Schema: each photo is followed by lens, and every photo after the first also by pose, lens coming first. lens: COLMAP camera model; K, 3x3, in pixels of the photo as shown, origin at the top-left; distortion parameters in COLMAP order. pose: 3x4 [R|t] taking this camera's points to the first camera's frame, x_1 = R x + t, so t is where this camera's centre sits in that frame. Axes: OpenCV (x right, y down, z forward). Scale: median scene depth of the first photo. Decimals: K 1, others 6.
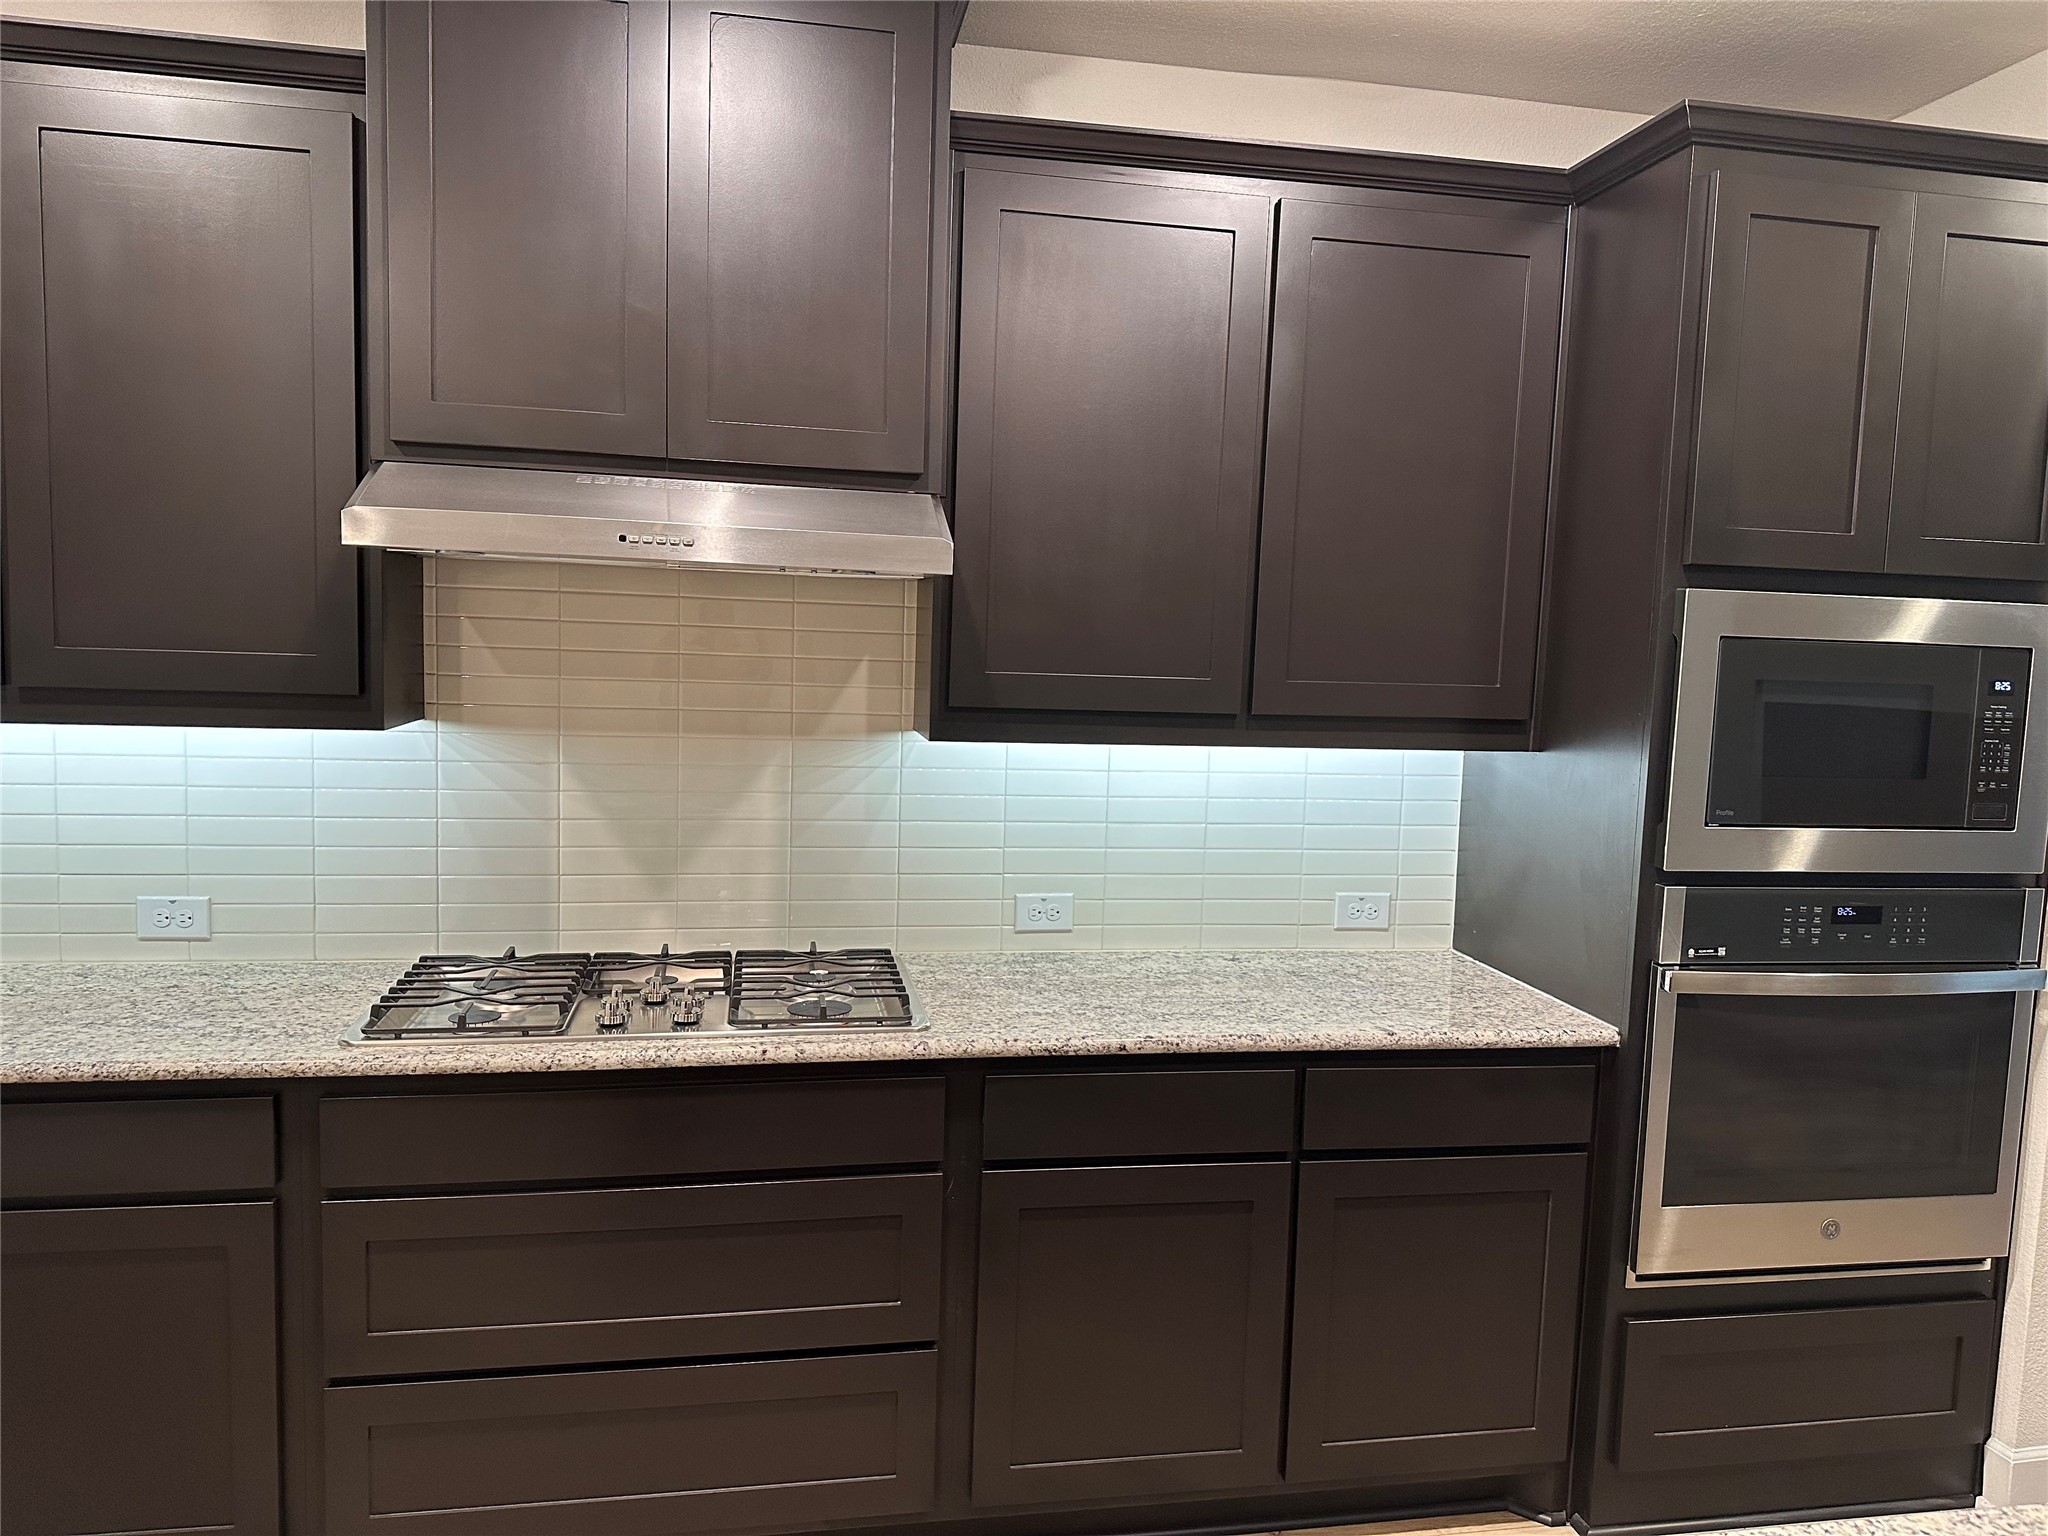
lens RADIAL K [[1435.9, 0, 1024.0], [0, 1435.9, 768.0], [0, 0, 1]] dist [0.029134, -0.000268]
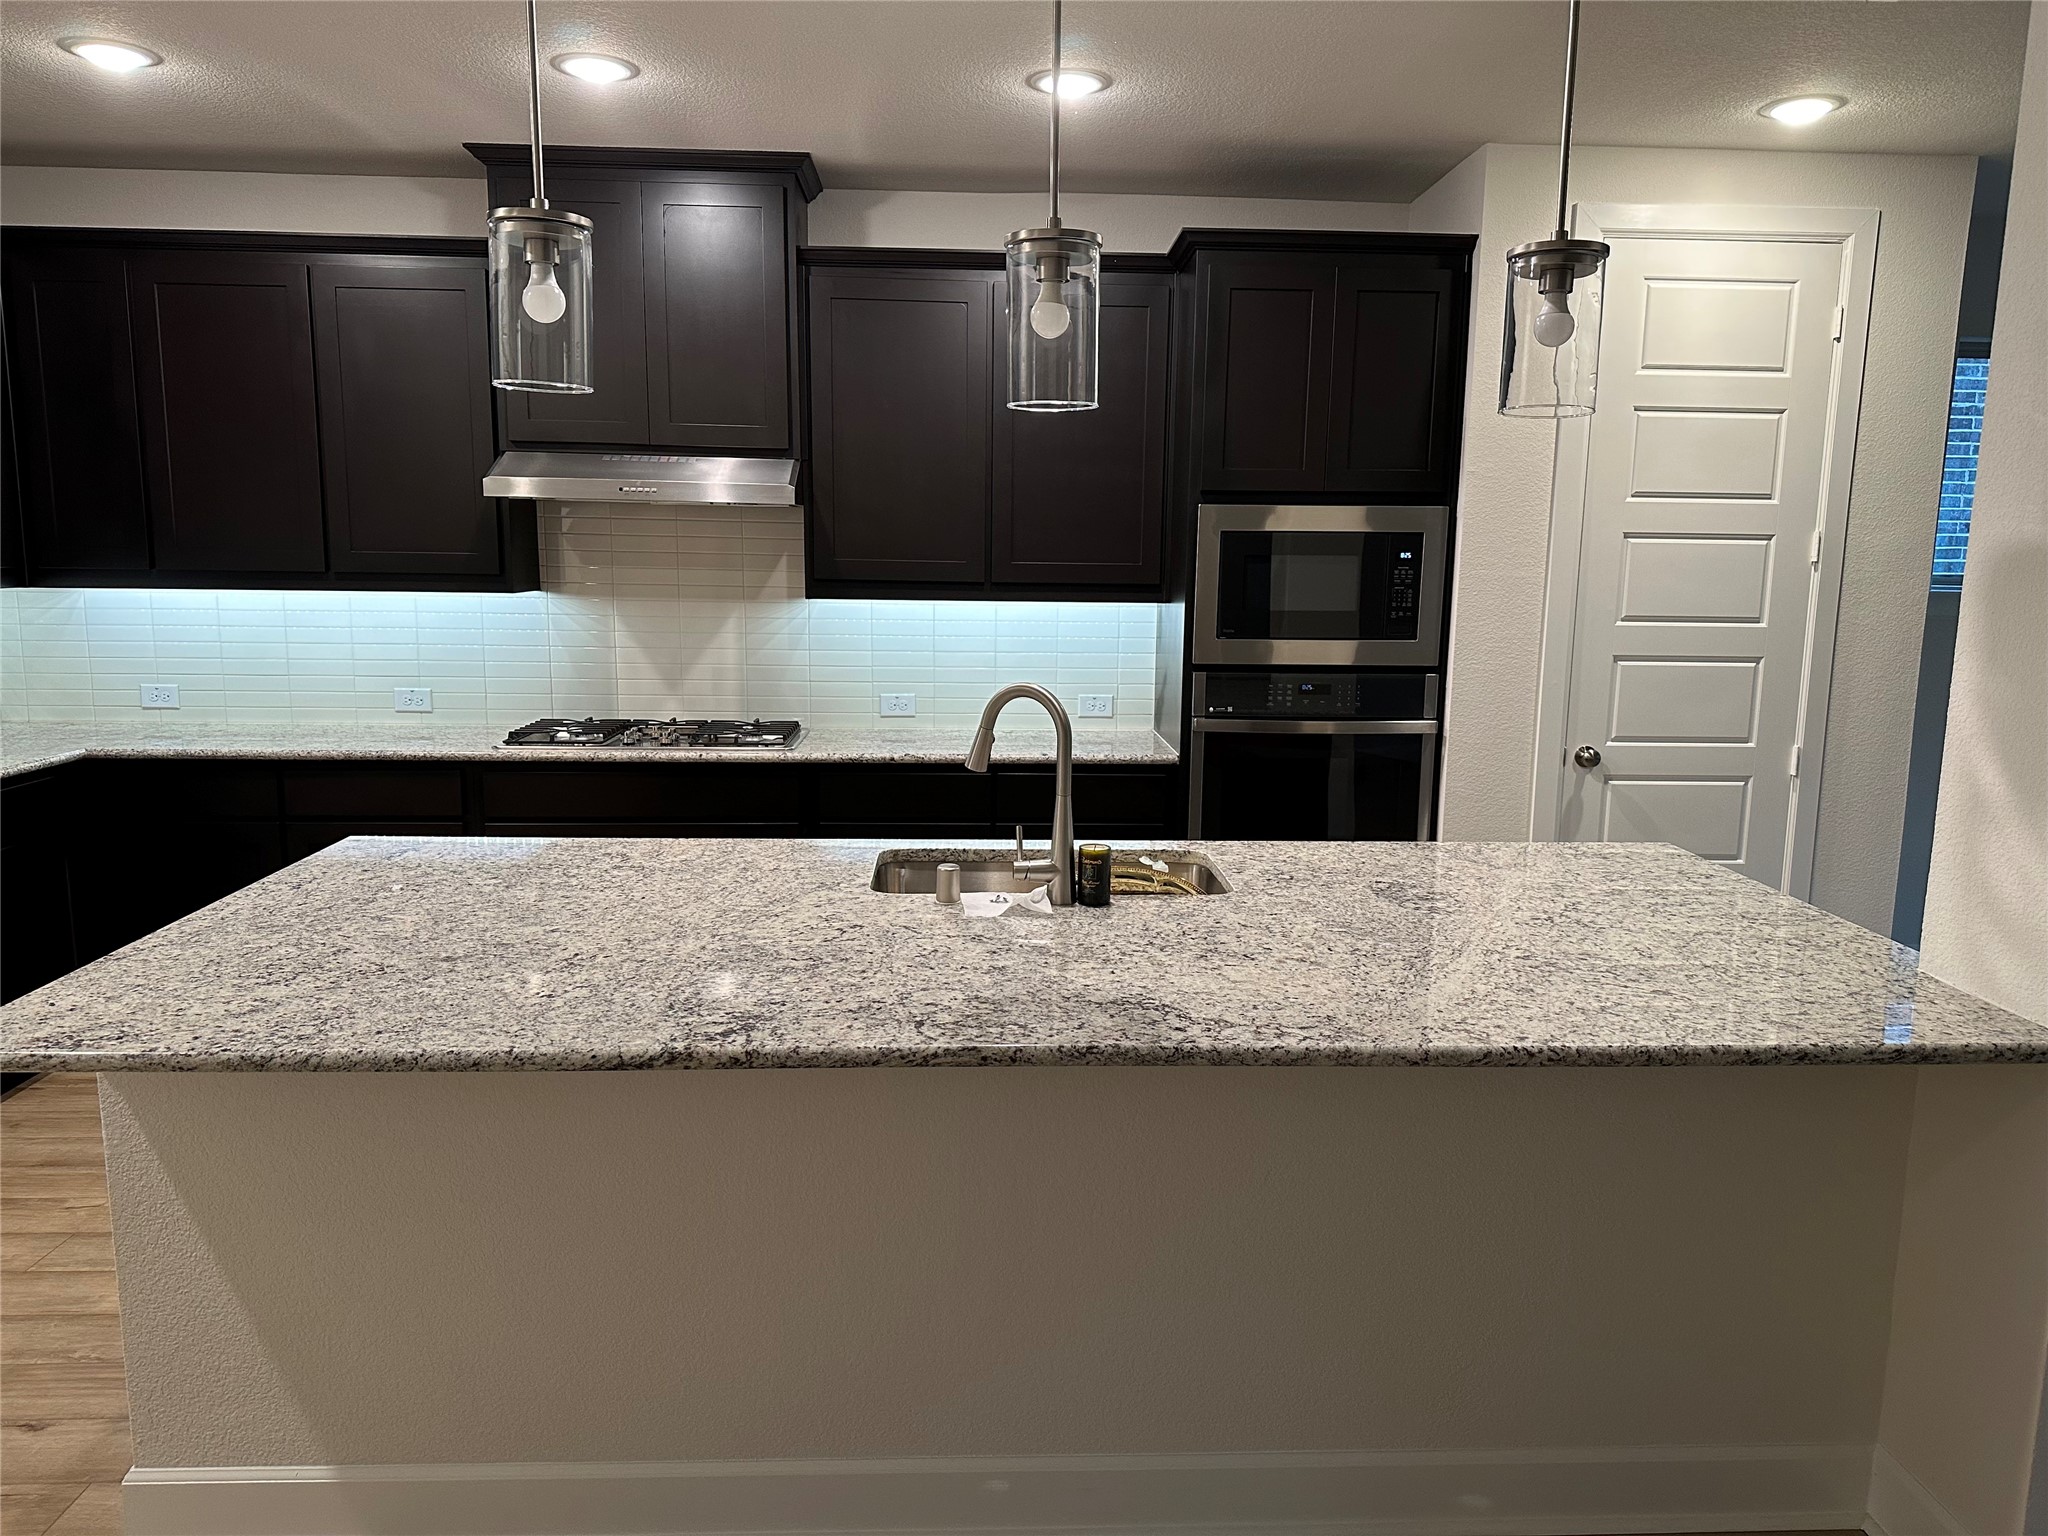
lens RADIAL K [[1471.8, 0, 1024.0], [0, 1471.8, 768.0], [0, 0, 1]] dist [0.118644, -0.001089]
pose [[0.988957, 0.001322, -0.148197, 0.487380], [0.005054, 0.999078, 0.042633, 0.117368], [0.148117, -0.042911, 0.988038, -0.812401]]
